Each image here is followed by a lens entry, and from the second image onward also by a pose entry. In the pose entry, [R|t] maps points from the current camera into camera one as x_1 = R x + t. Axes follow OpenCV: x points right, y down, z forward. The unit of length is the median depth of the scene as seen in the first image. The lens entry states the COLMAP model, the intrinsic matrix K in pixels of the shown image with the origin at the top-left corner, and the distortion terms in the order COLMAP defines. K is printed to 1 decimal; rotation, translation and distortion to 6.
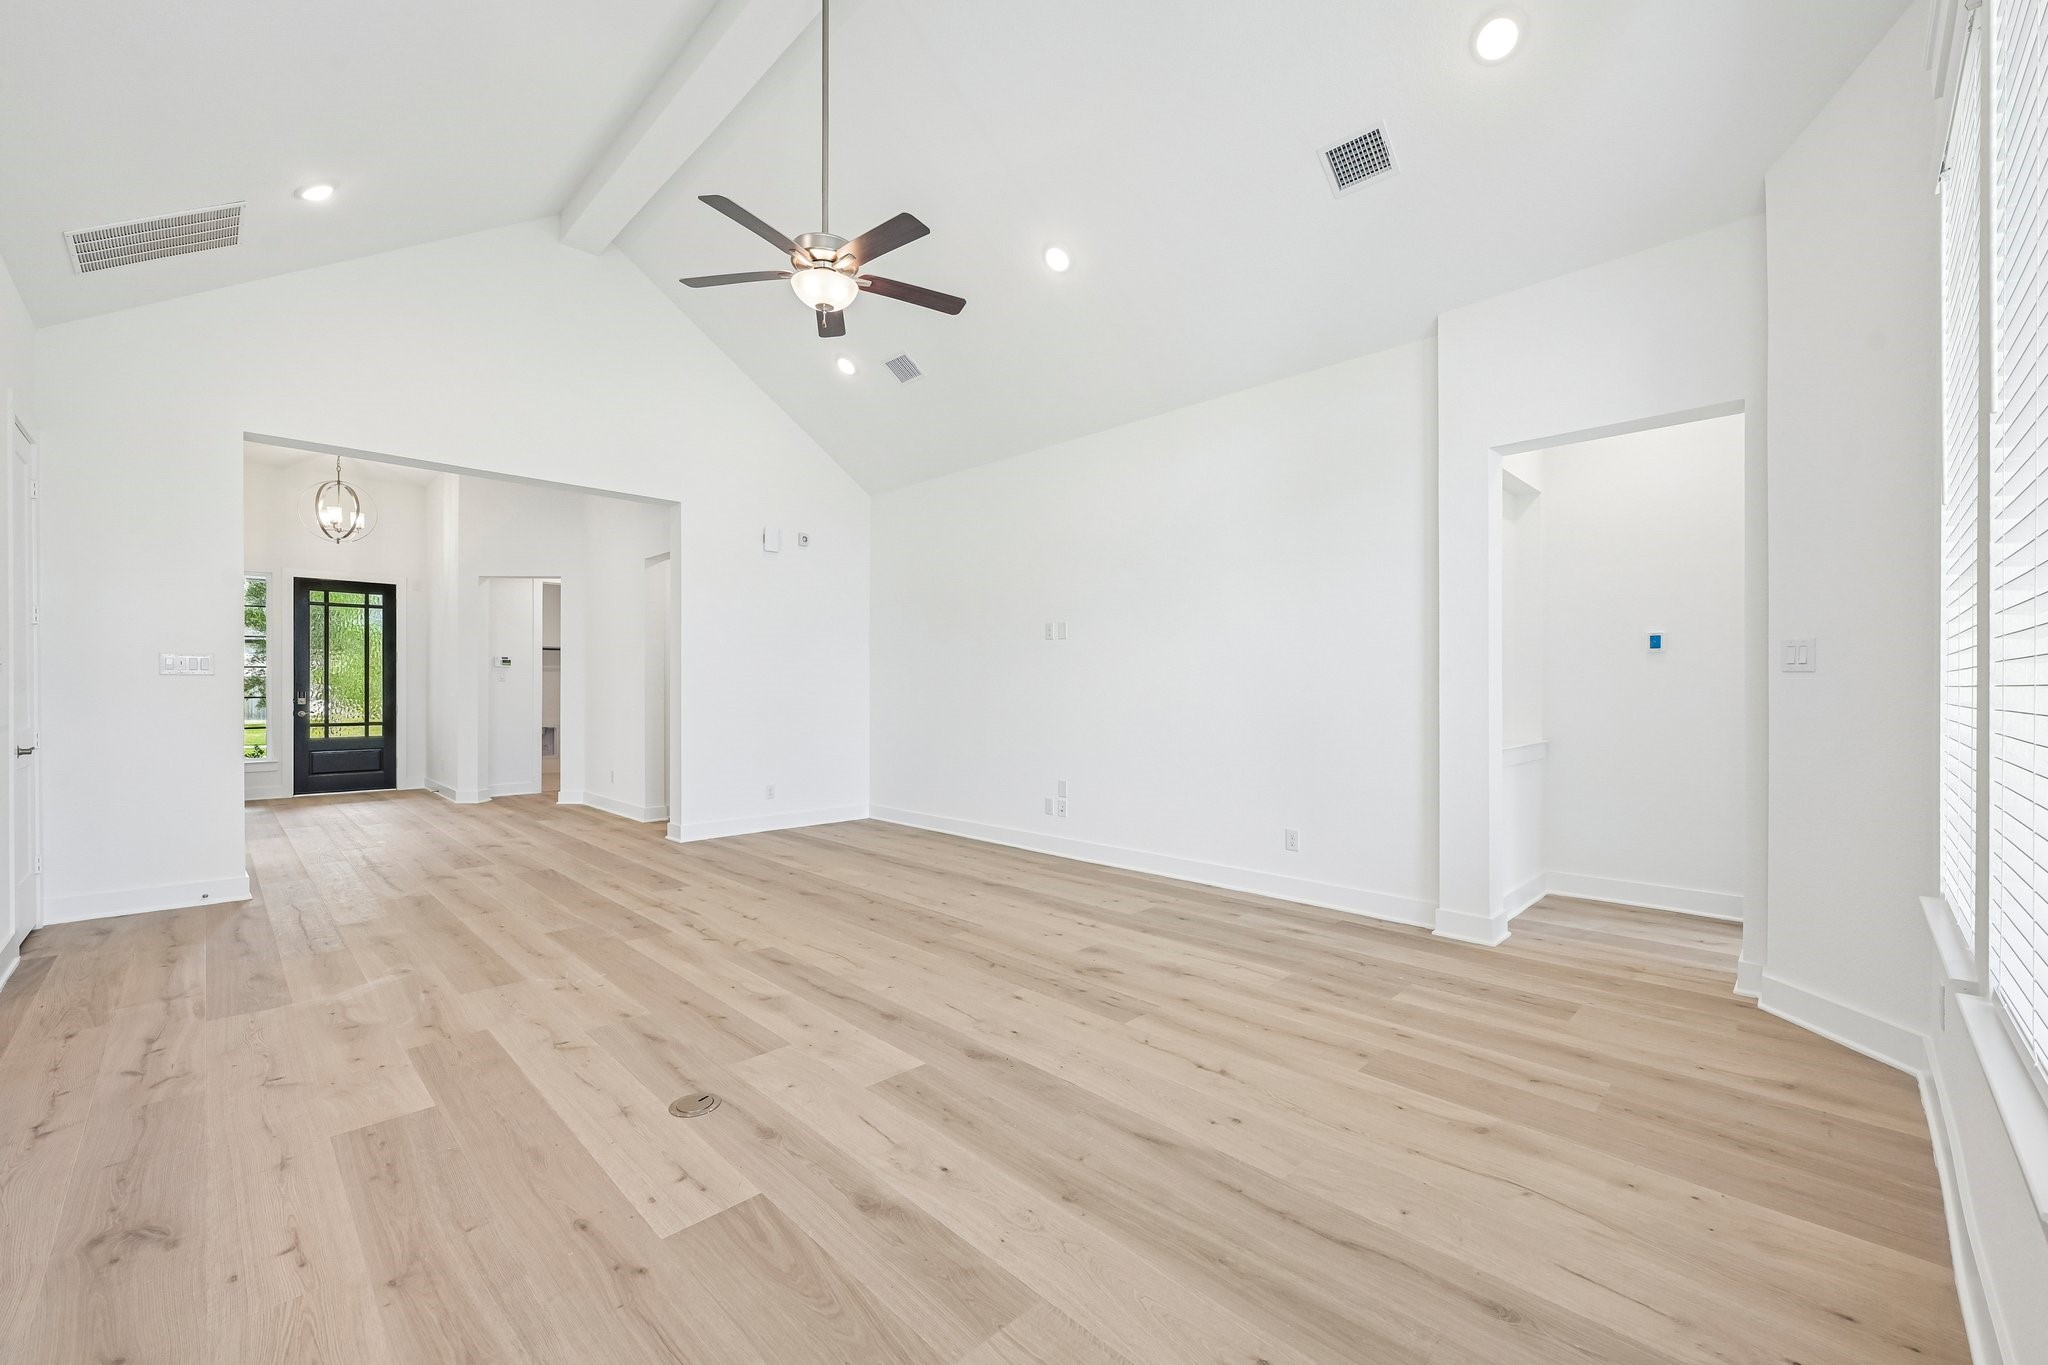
lens RADIAL K [[813.3, 0, 1028.9], [0, 813.3, 689.7], [0, 0, 1]] dist [-0.002063, -0.000350]
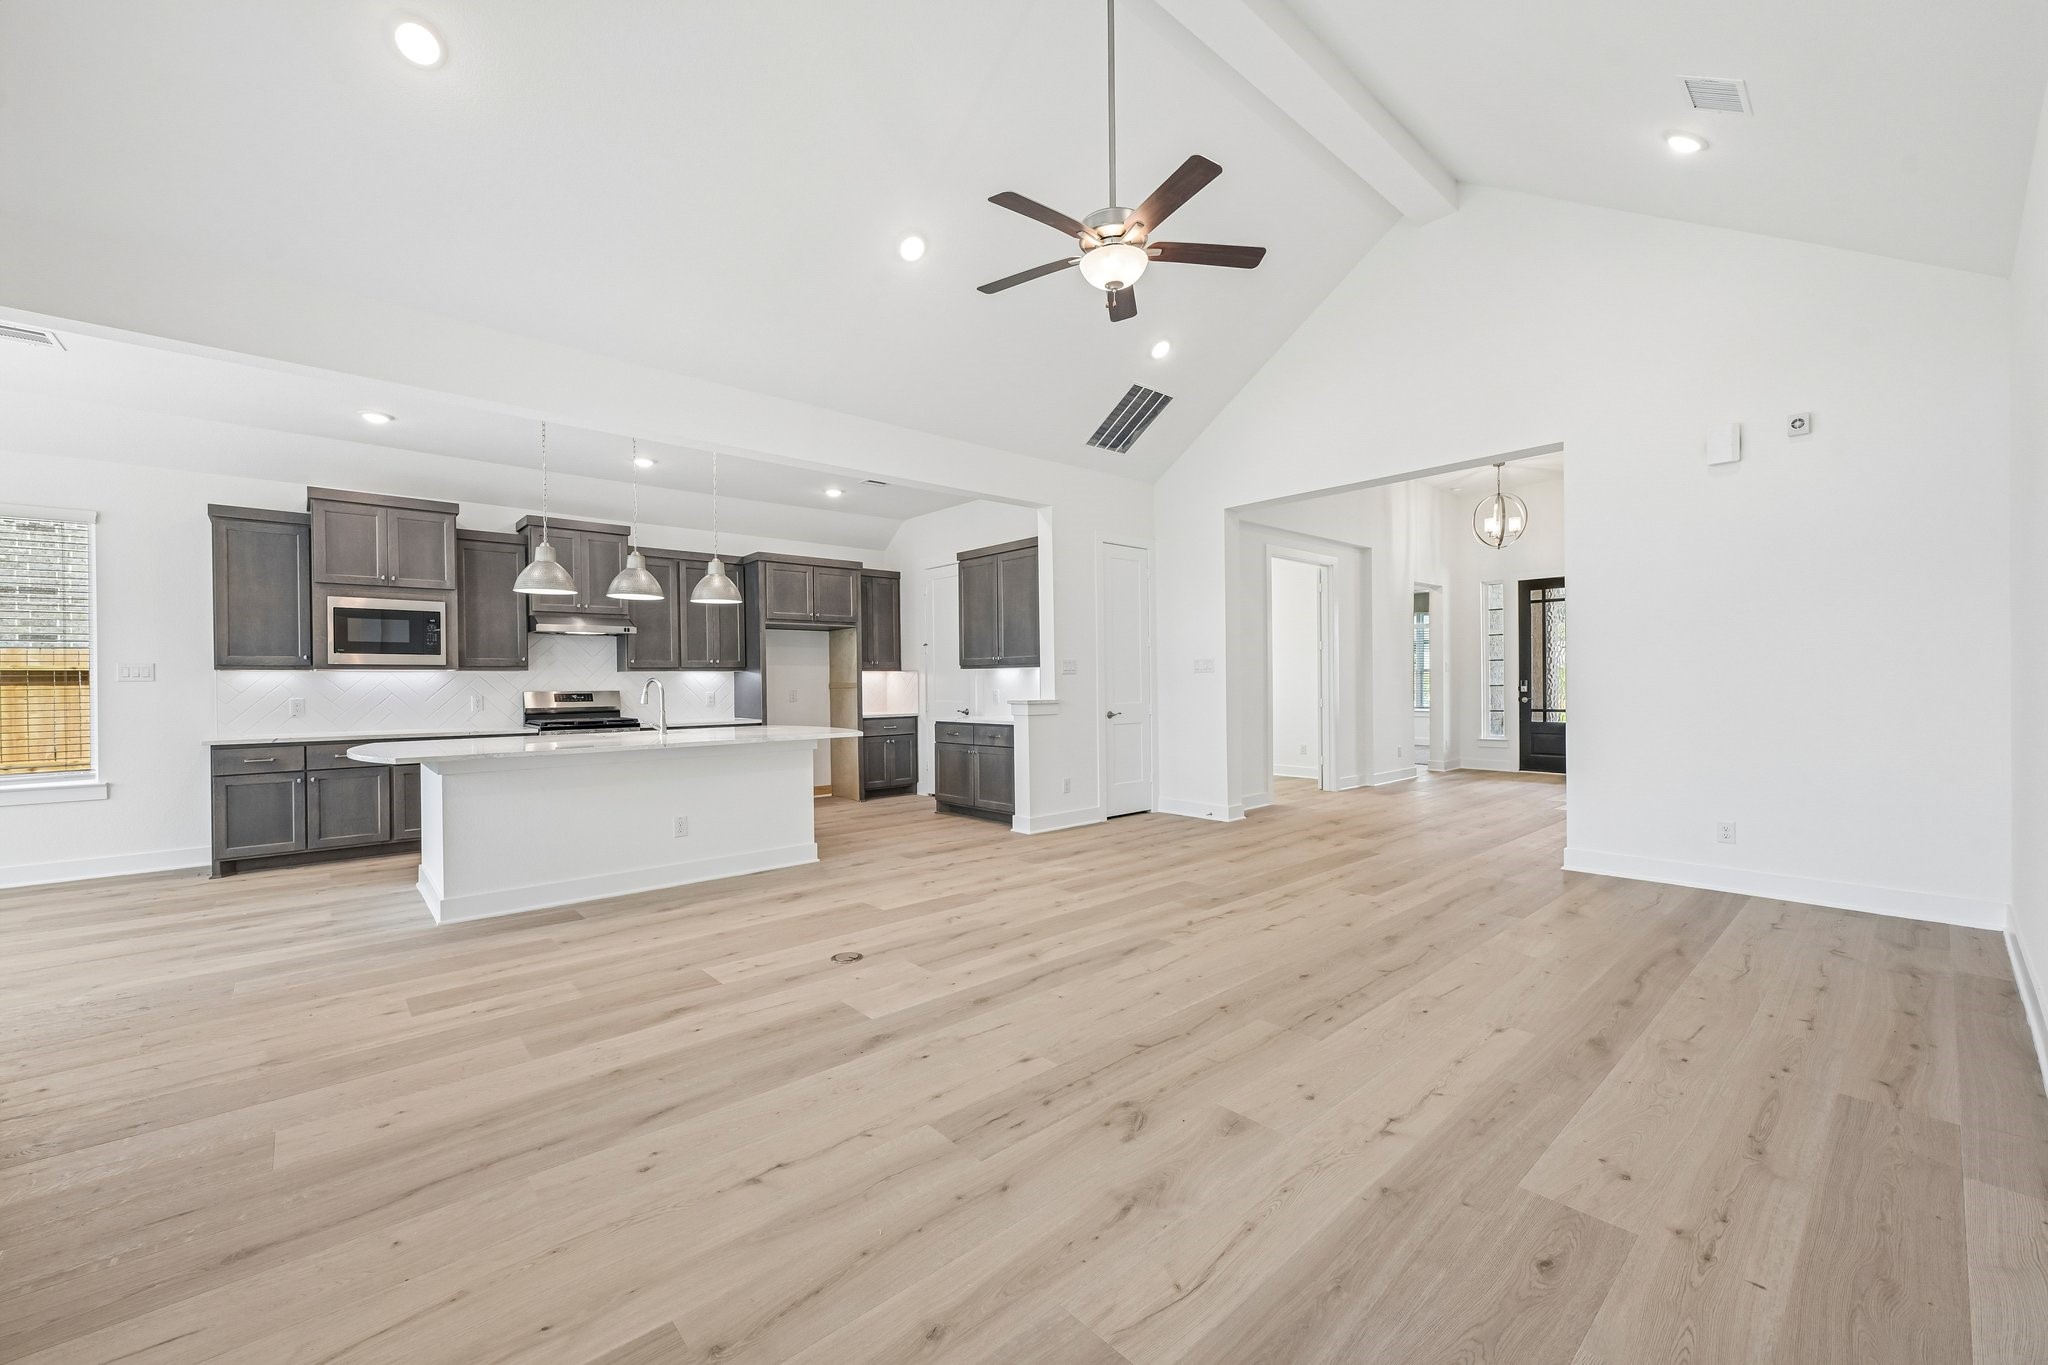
lens RADIAL K [[813.3, 0, 1029.0], [0, 813.3, 684.0], [0, 0, 1]] dist [-0.002063, -0.000350]
pose [[-0.059664, -0.000914, -0.998218, 0.766107], [0.010607, 0.999943, -0.001550, 0.004527], [0.998162, -0.010681, -0.059651, 1.014619]]
